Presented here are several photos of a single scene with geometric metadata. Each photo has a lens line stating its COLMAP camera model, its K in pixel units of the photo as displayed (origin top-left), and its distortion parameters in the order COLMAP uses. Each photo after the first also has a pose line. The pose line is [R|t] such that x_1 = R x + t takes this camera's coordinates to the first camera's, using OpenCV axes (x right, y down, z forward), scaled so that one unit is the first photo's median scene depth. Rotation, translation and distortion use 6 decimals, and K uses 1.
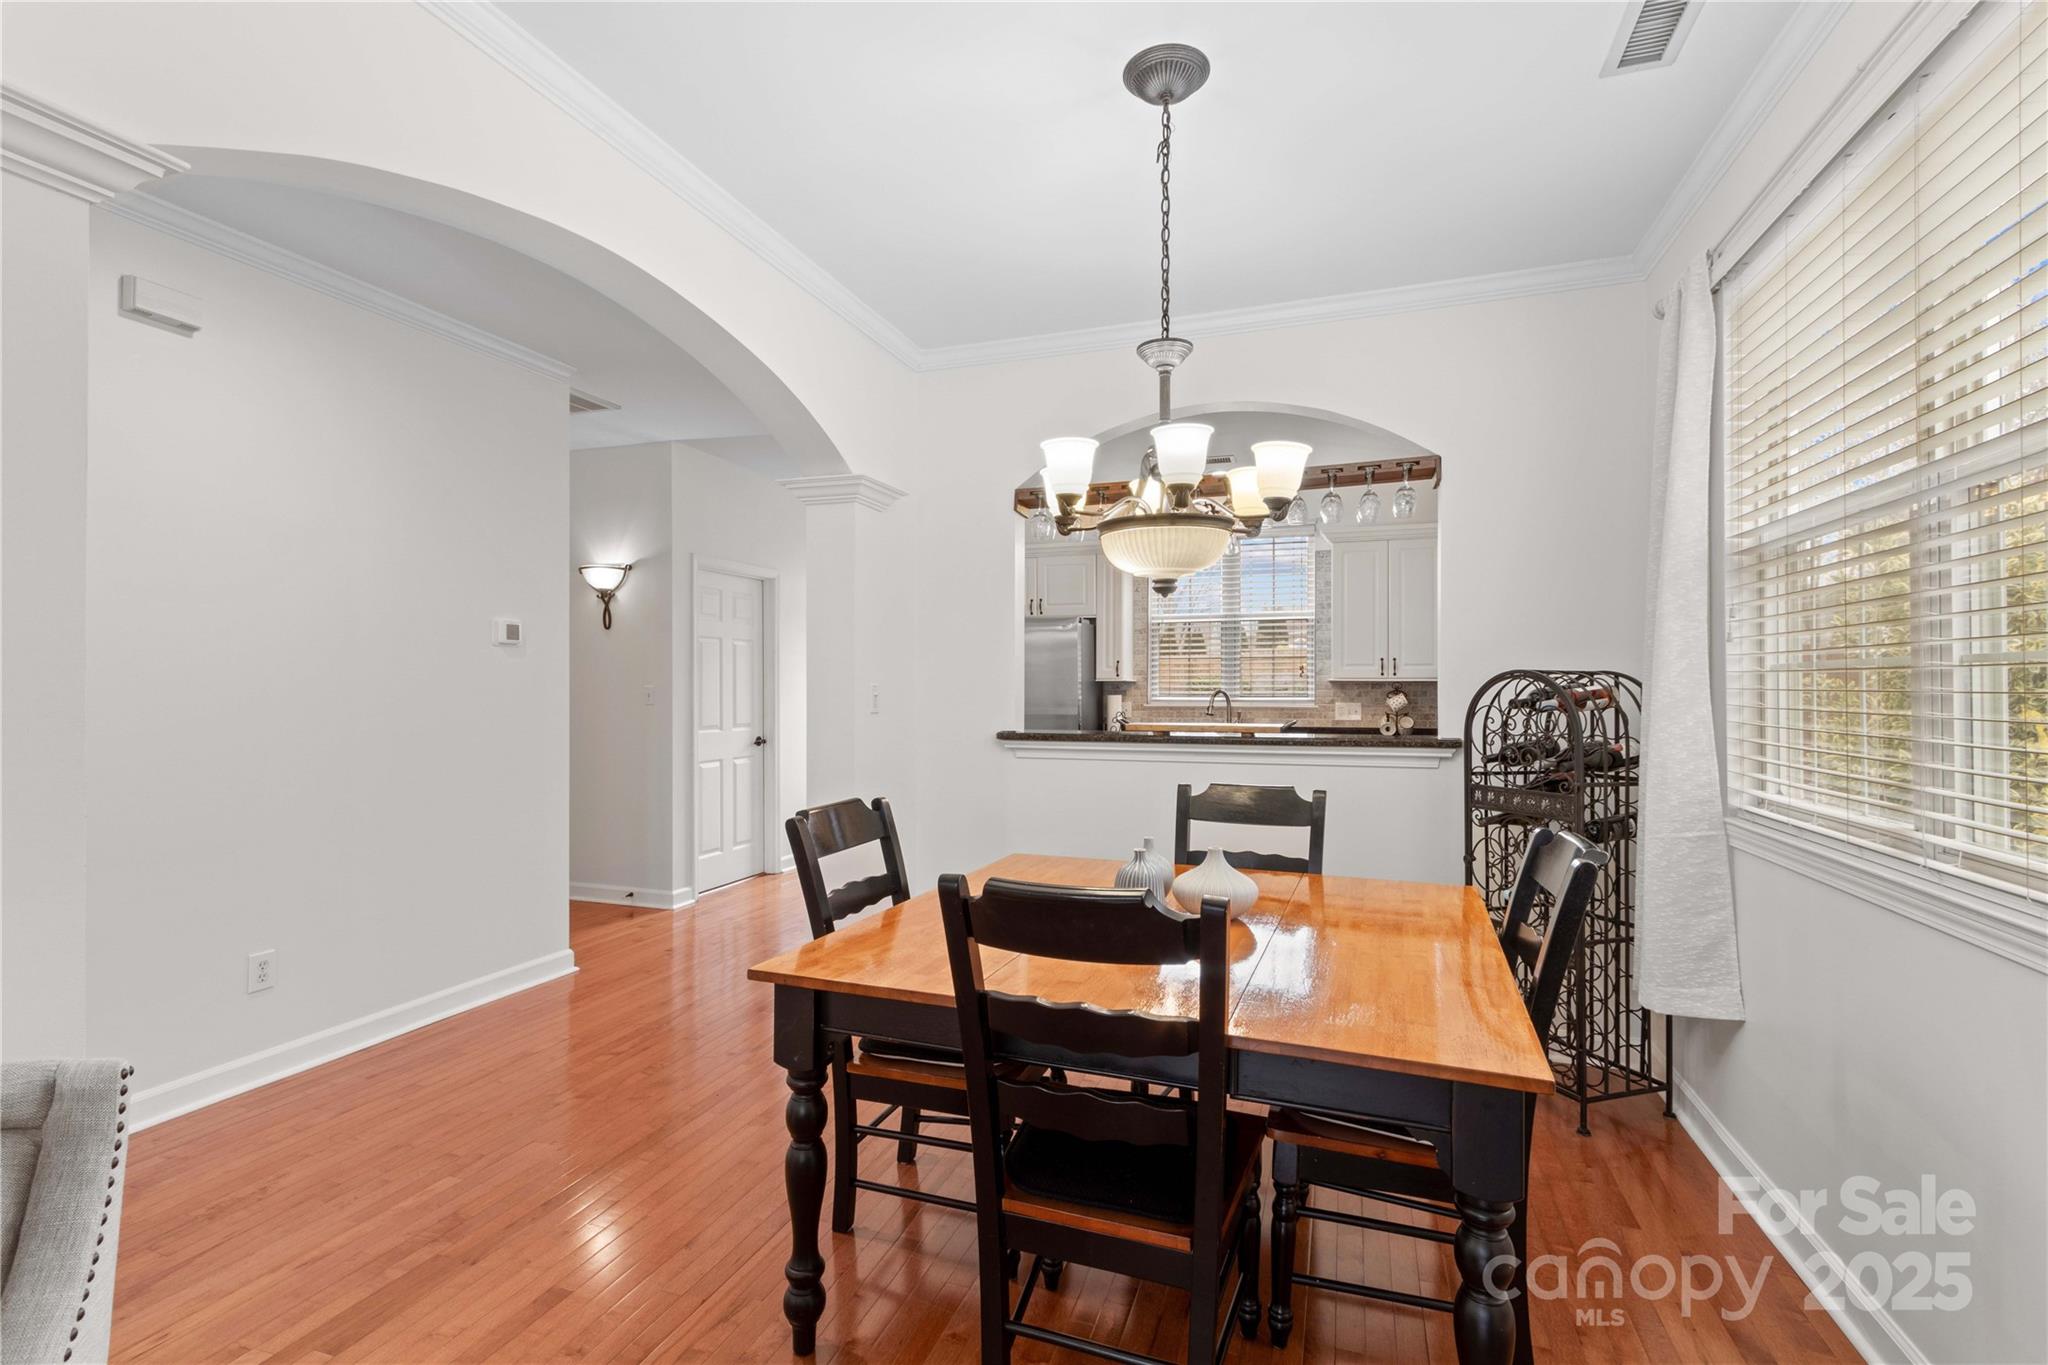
lens RADIAL K [[939.9, 0, 1024.0], [0, 939.9, 682.5], [0, 0, 1]] dist [0.002918, 0.000276]
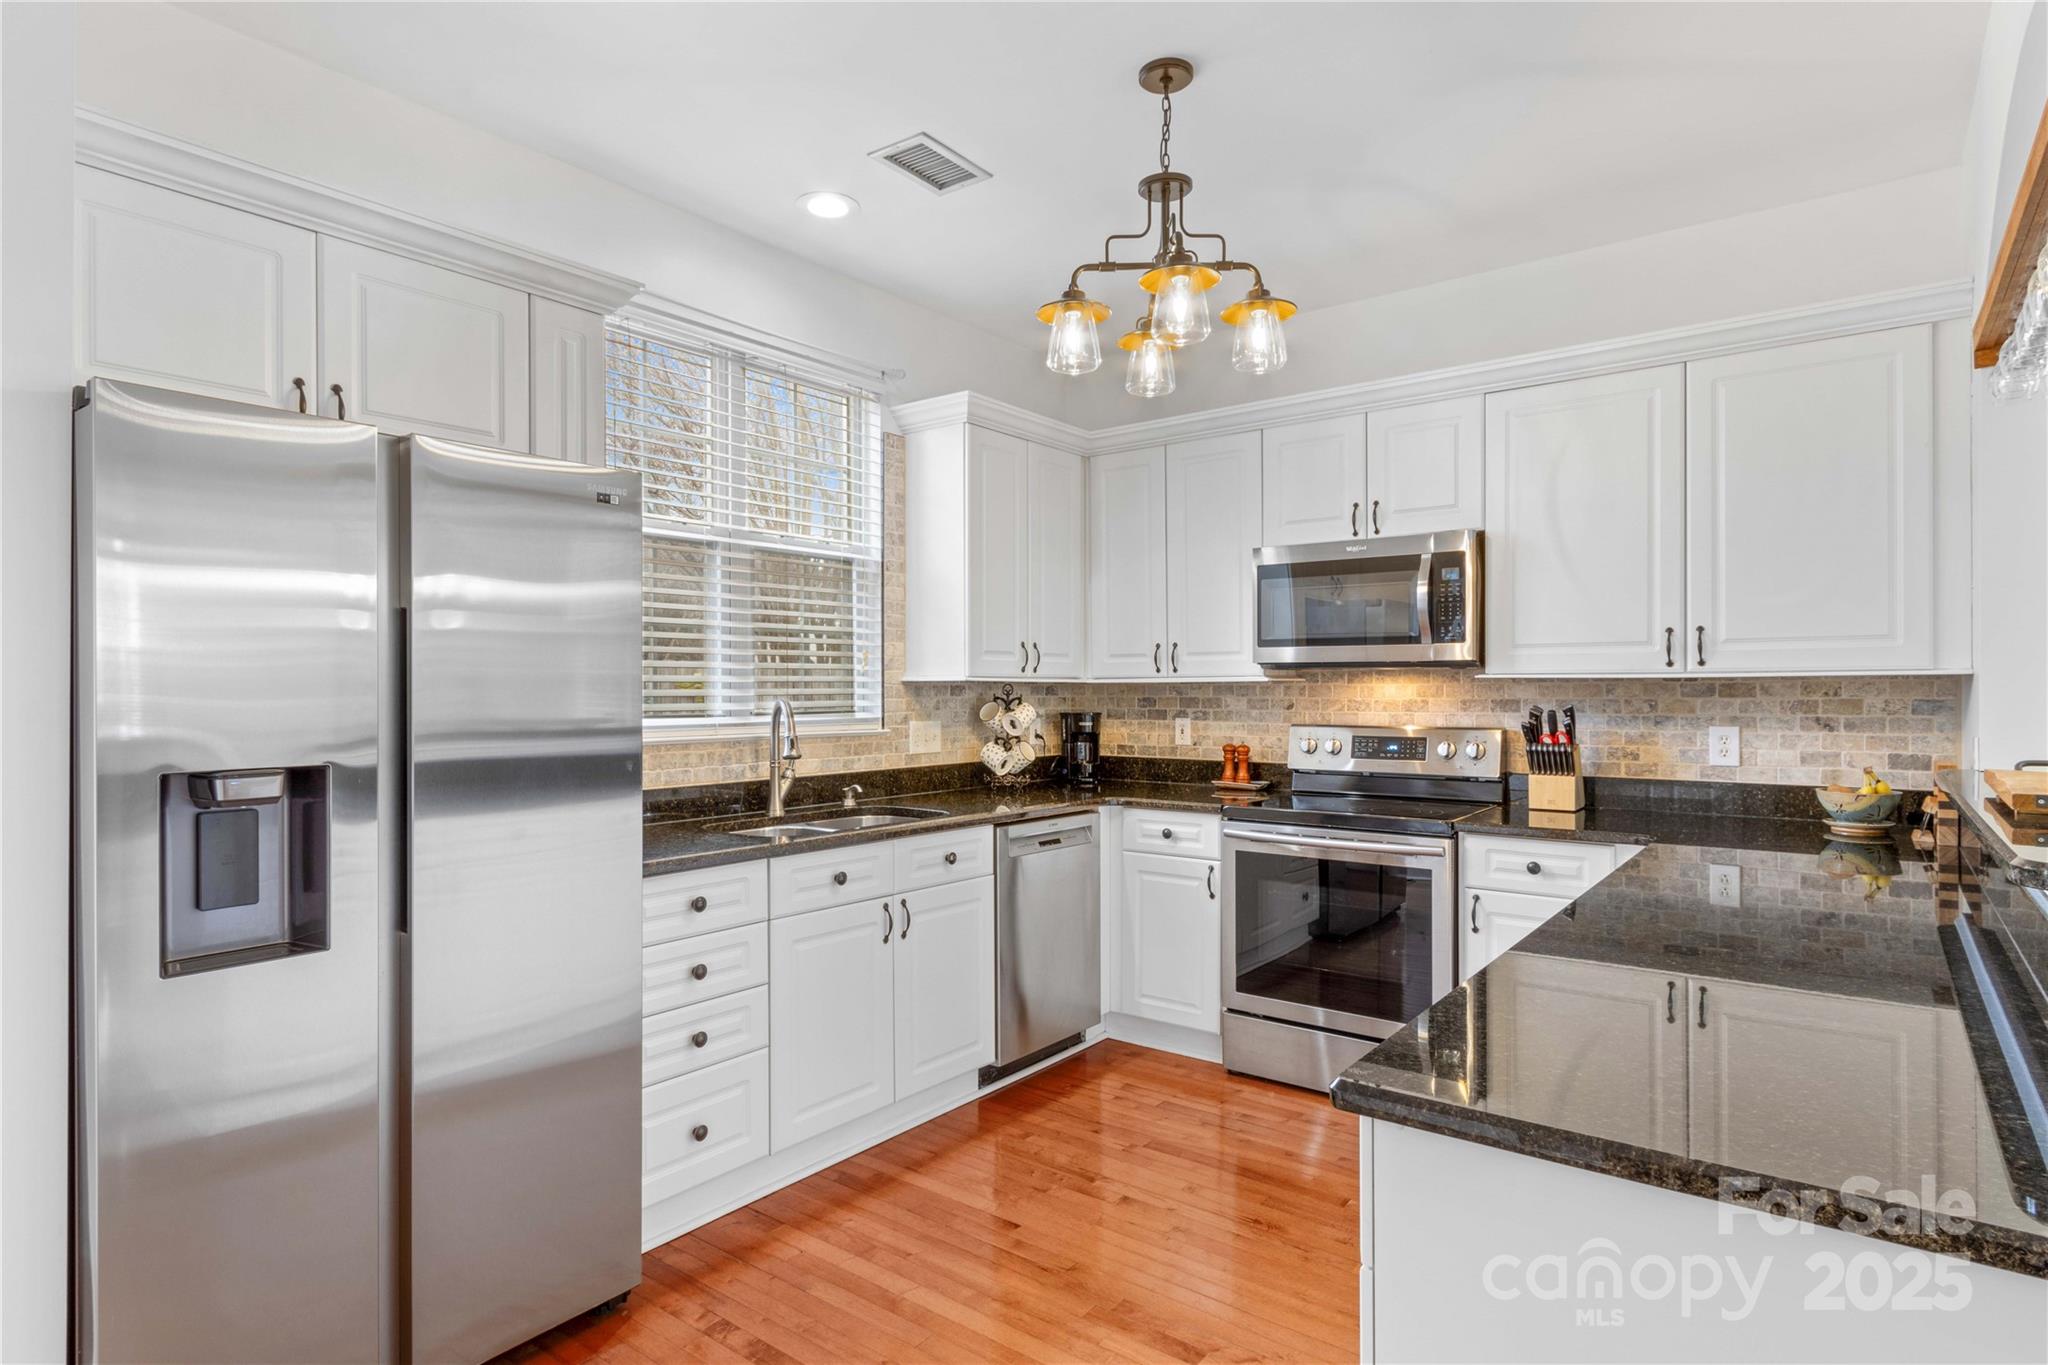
lens RADIAL K [[1078.7, 0, 1007.7], [0, 1078.7, 691.0], [0, 0, 1]] dist [-0.001400, -0.001055]
pose [[0.331671, -0.001503, 0.943394, -0.441976], [-0.001966, 0.999995, 0.002284, 0.004742], [-0.943393, -0.002612, 0.331667, 1.405349]]
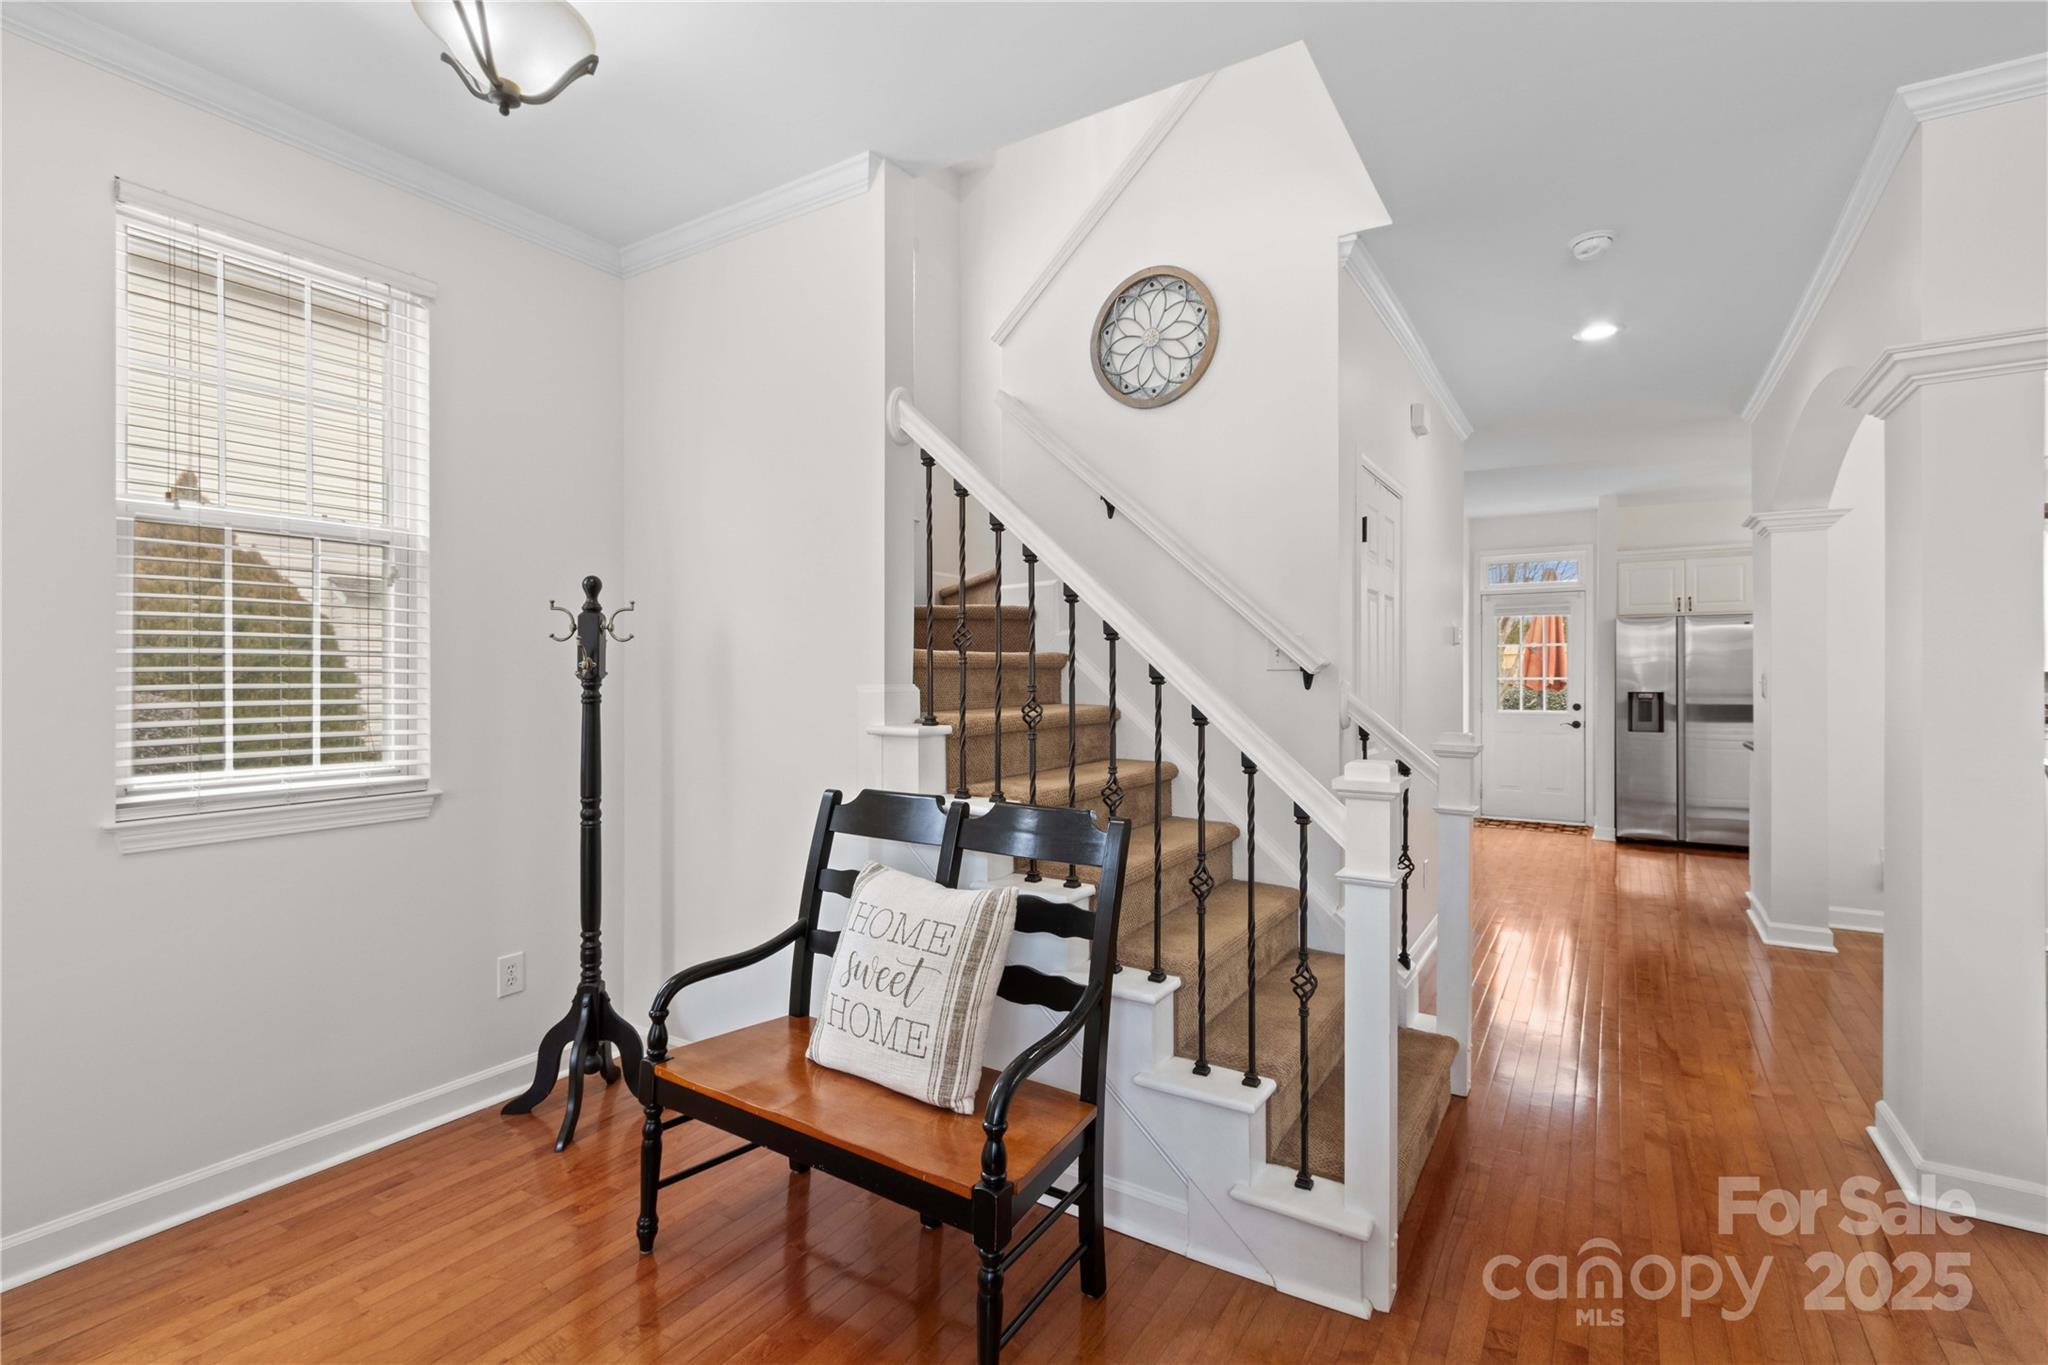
lens RADIAL K [[932.6, 0, 1021.5], [0, 932.6, 671.4], [0, 0, 1]] dist [0.001370, 0.000158]
pose [[0.973025, 0.000077, -0.230701, -0.973268], [-0.000784, 0.999995, -0.002973, 0.002665], [0.230700, 0.003074, 0.973020, -0.462535]]
